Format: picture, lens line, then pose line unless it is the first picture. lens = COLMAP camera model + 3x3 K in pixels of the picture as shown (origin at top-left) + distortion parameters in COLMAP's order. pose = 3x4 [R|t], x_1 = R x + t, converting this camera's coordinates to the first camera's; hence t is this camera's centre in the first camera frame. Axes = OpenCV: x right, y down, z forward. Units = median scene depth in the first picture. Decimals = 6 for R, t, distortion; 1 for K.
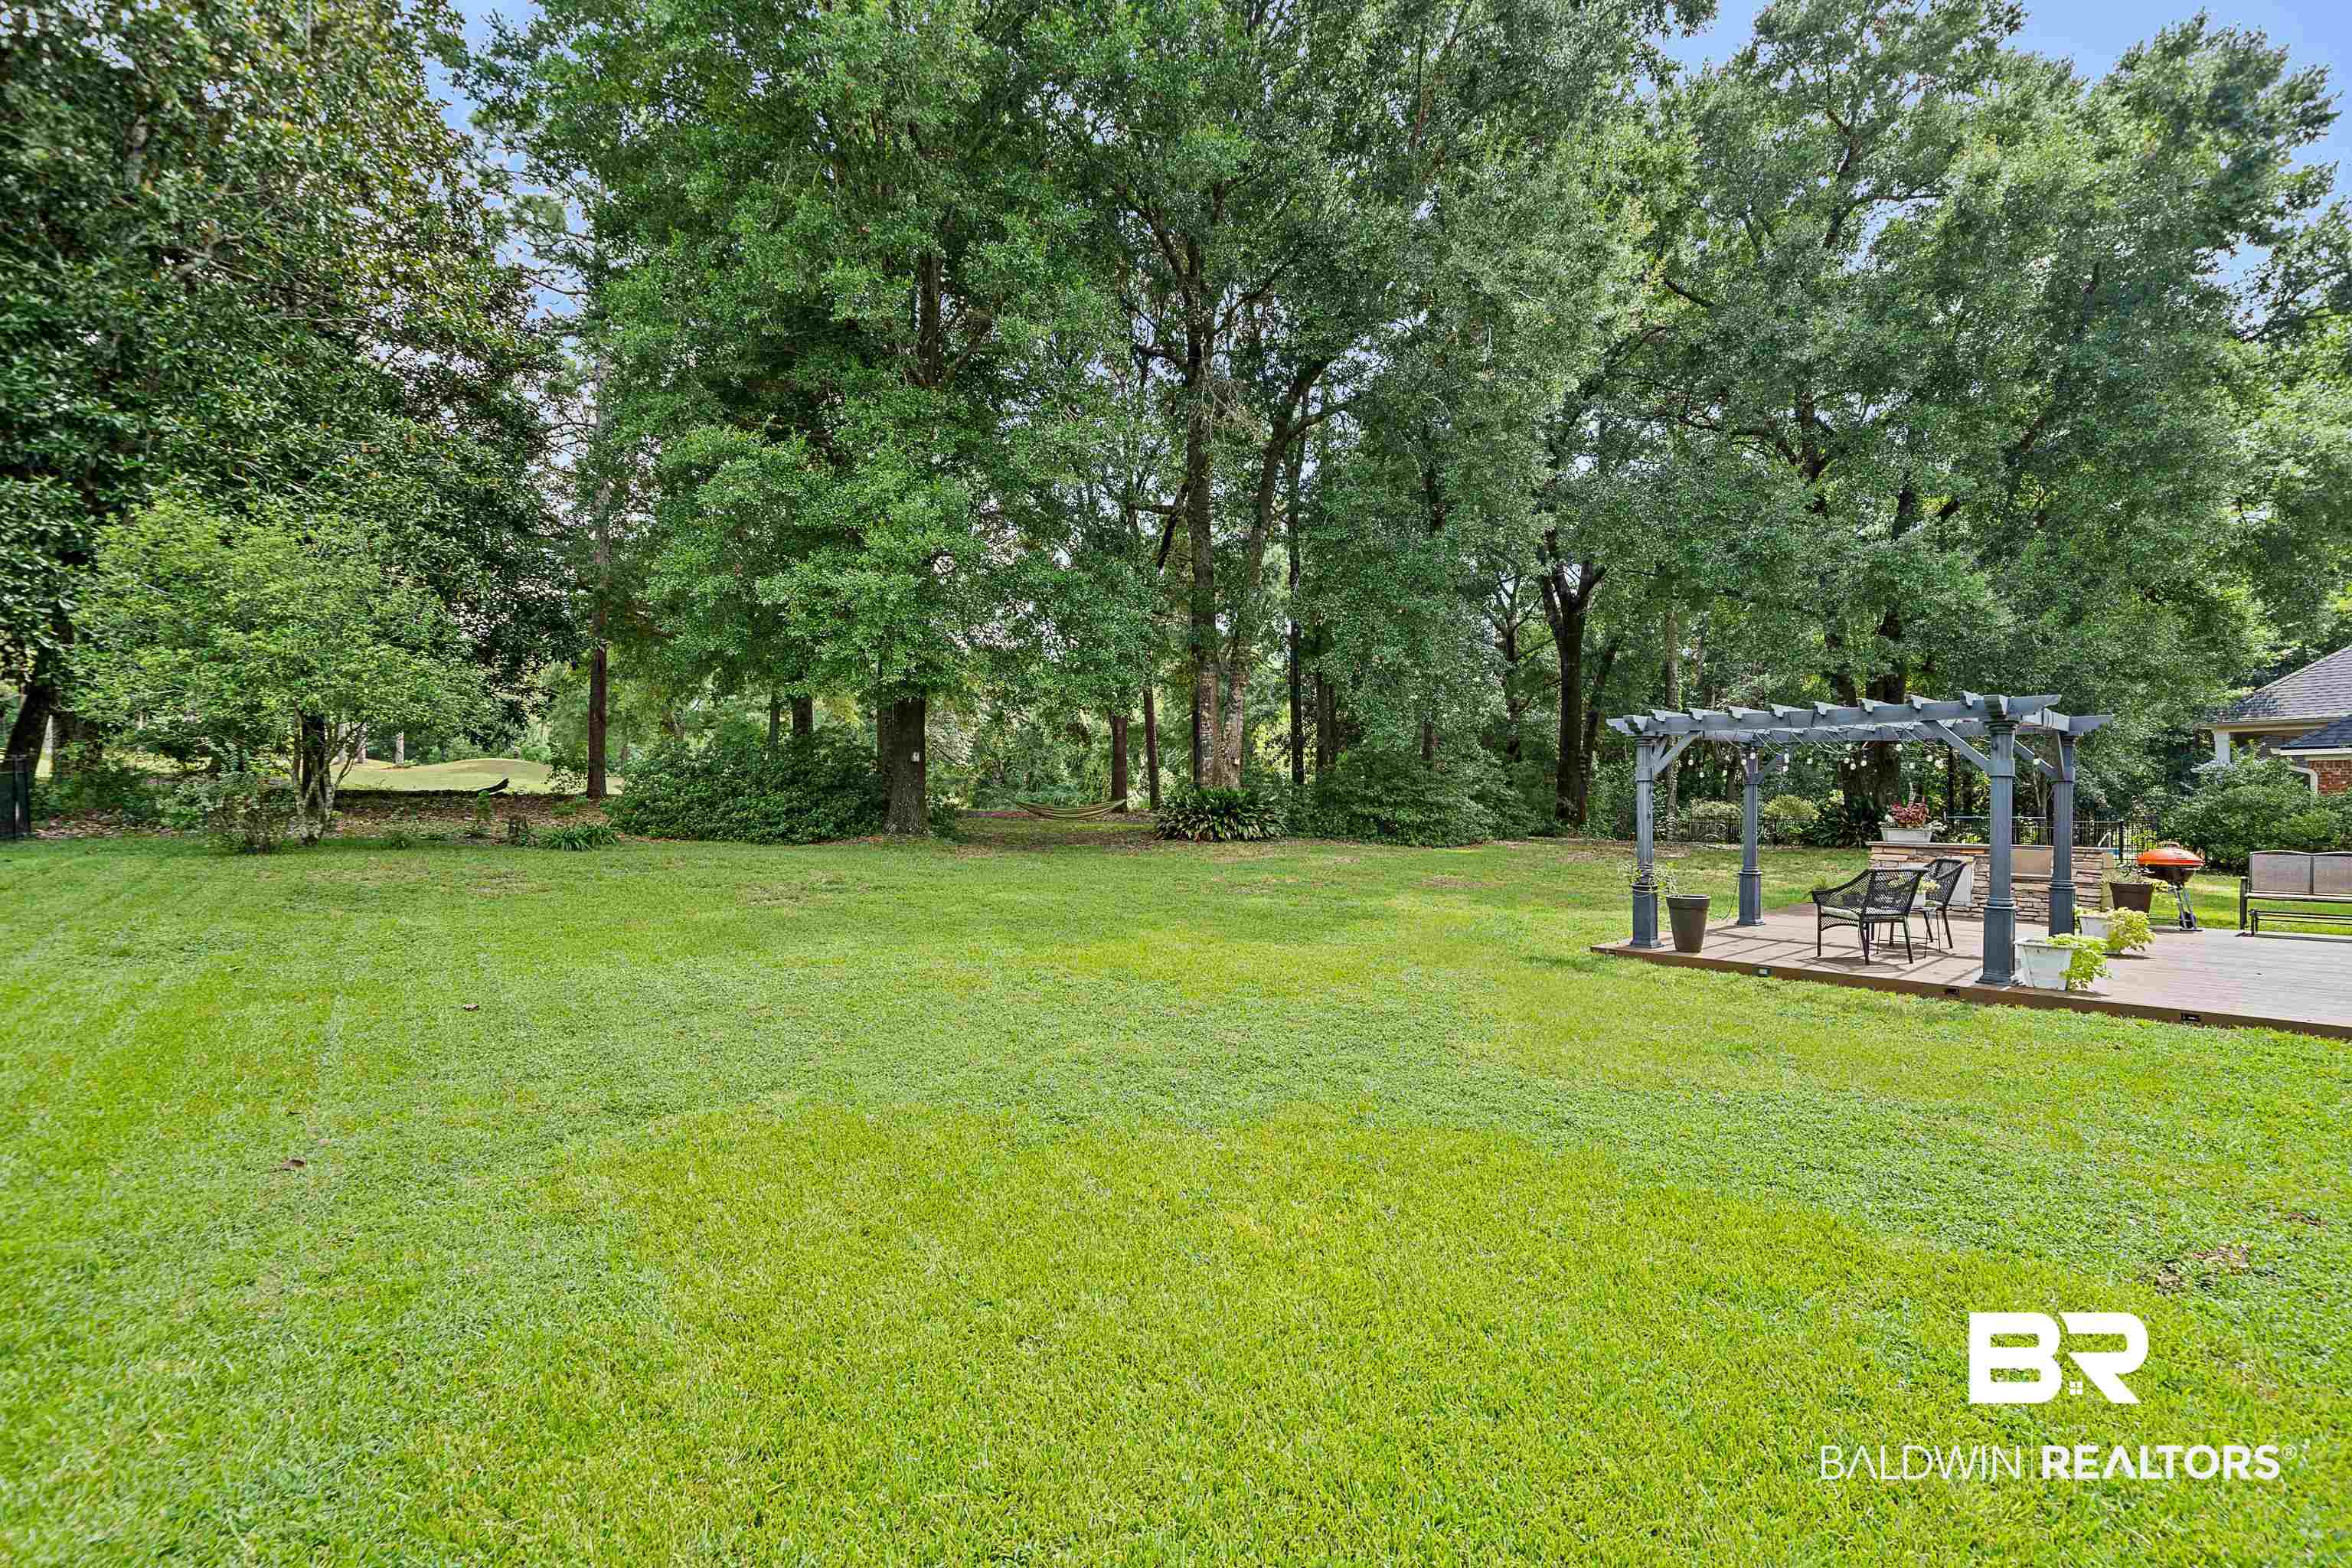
lens RADIAL K [[1072.1, 0, 1173.7], [0, 1072.1, 786.1], [0, 0, 1]] dist [0.000296, -0.000233]
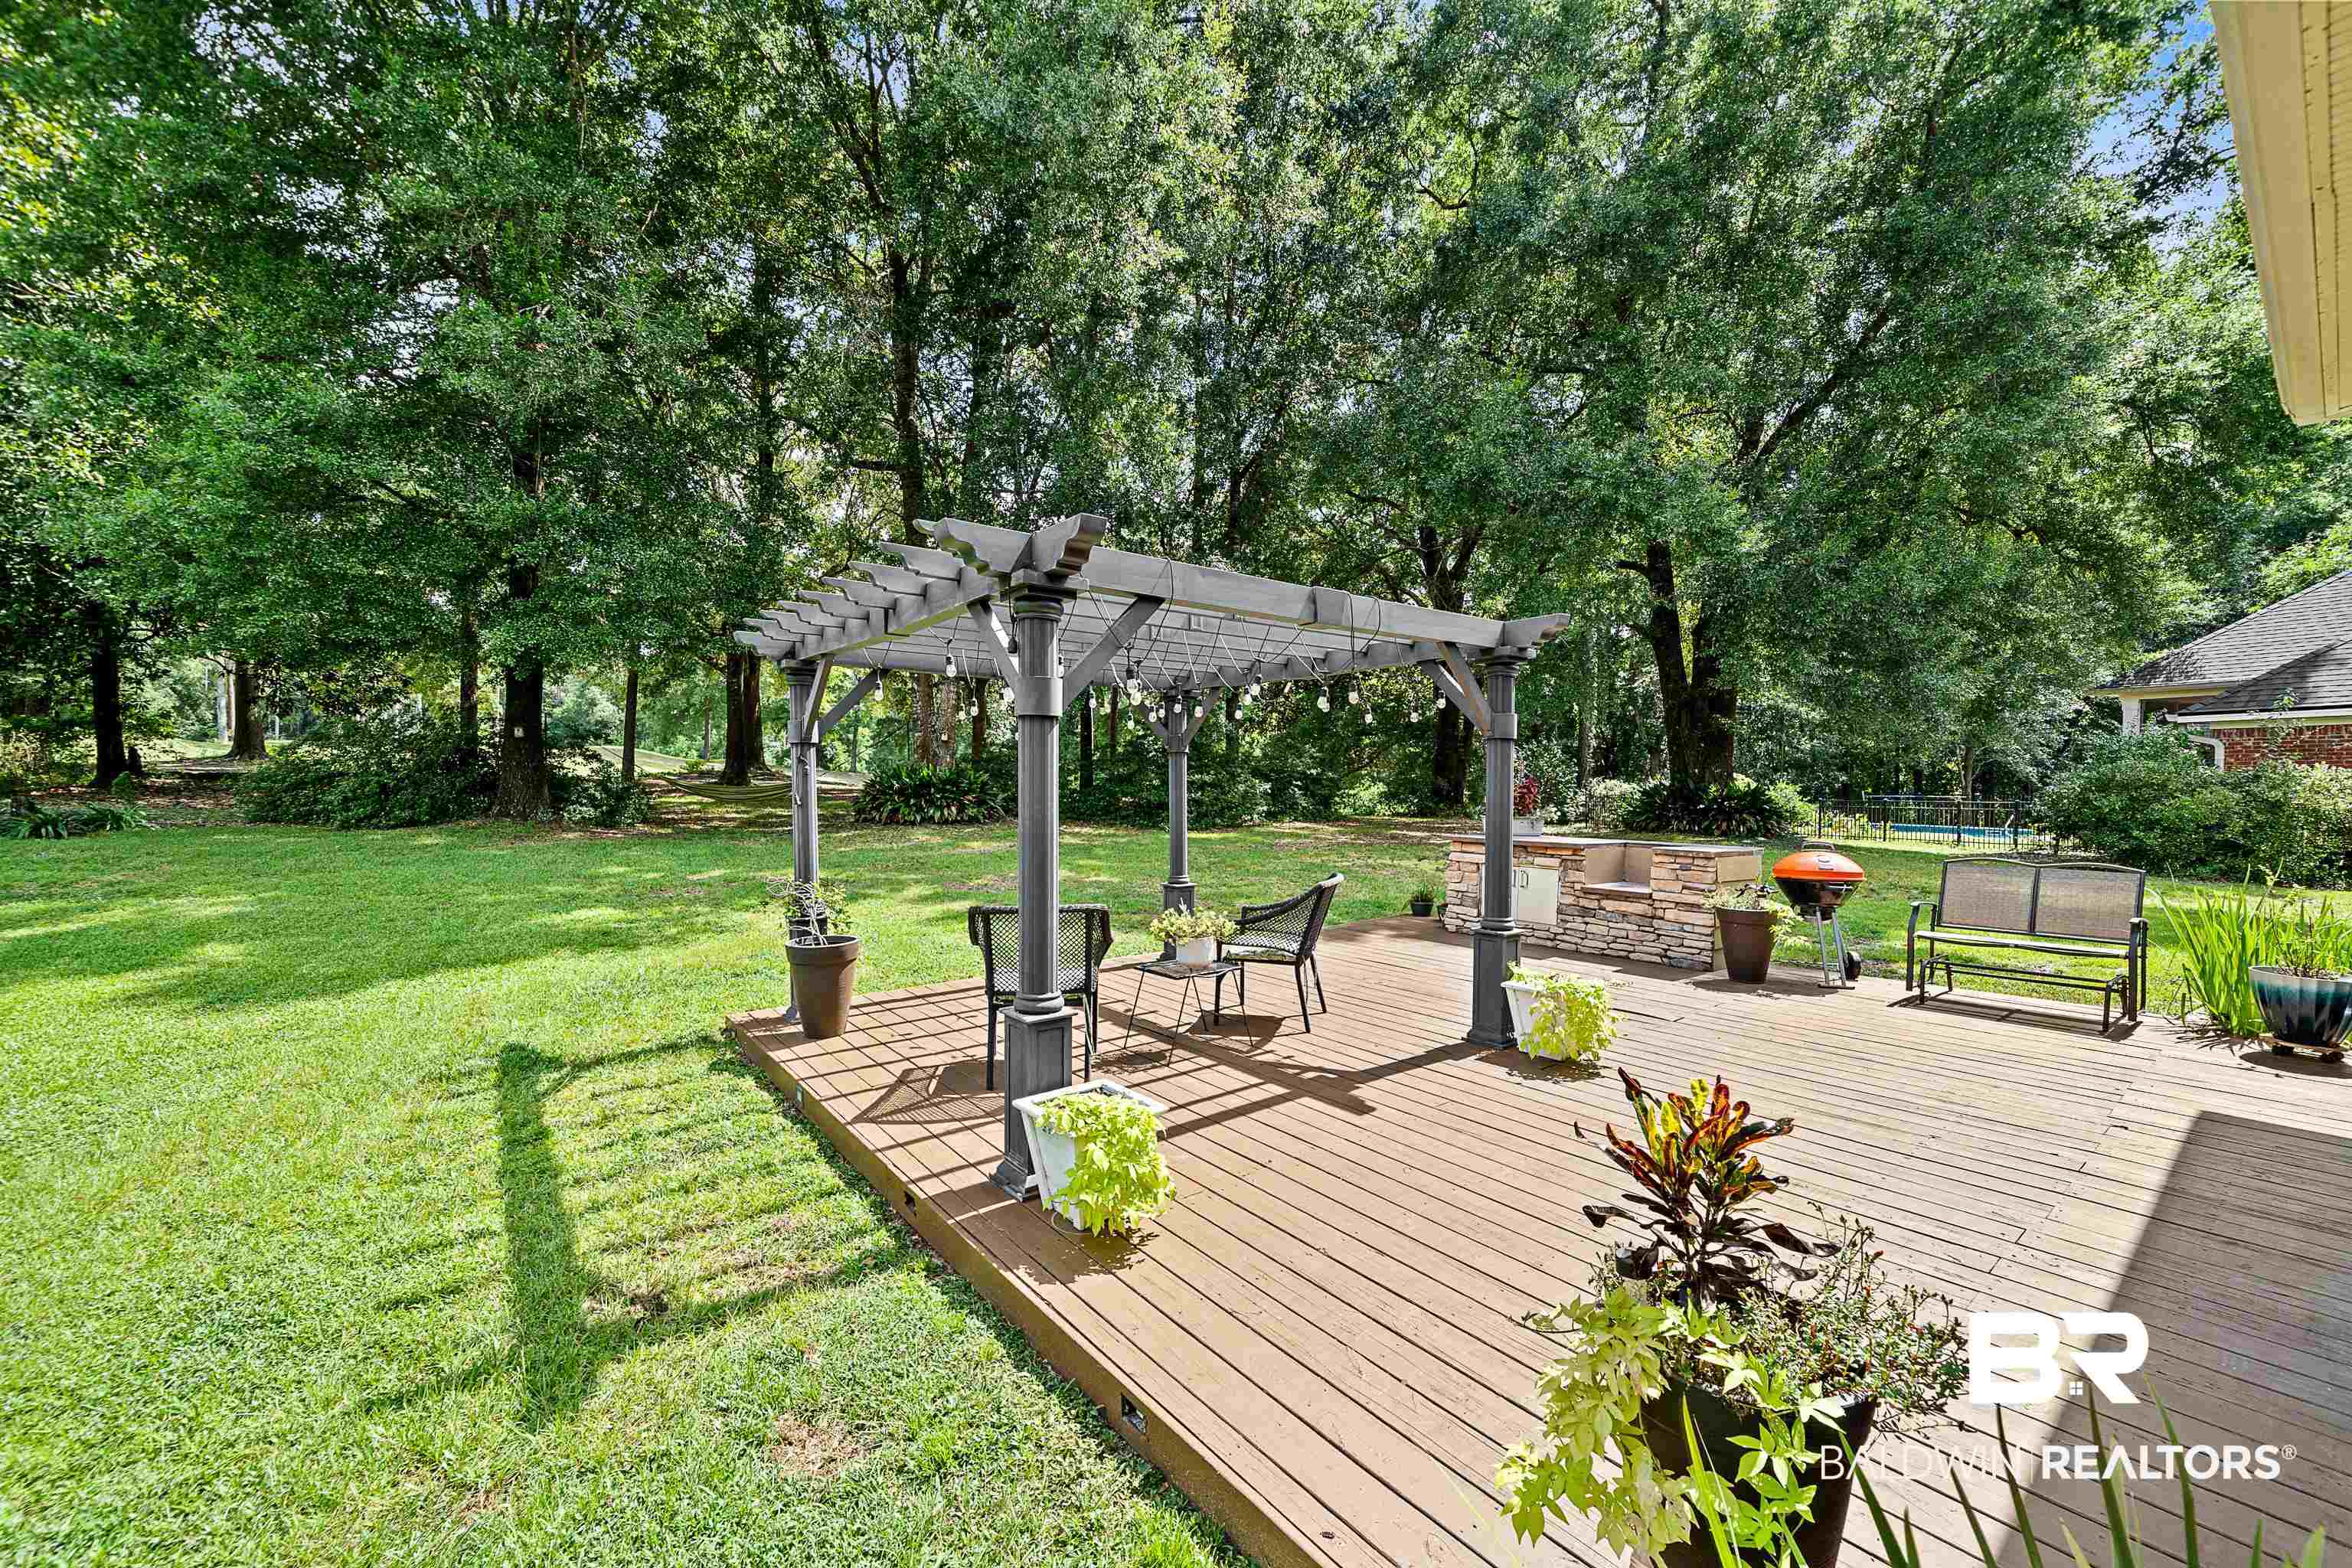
lens RADIAL K [[923.4, 0, 1180.0], [0, 923.4, 781.6], [0, 0, 1]] dist [0.001697, 0.000209]
pose [[0.997204, -0.000957, -0.074722, 0.332041], [0.002056, 0.999891, 0.014637, 0.004517], [0.074700, -0.014750, 0.997097, 0.242510]]
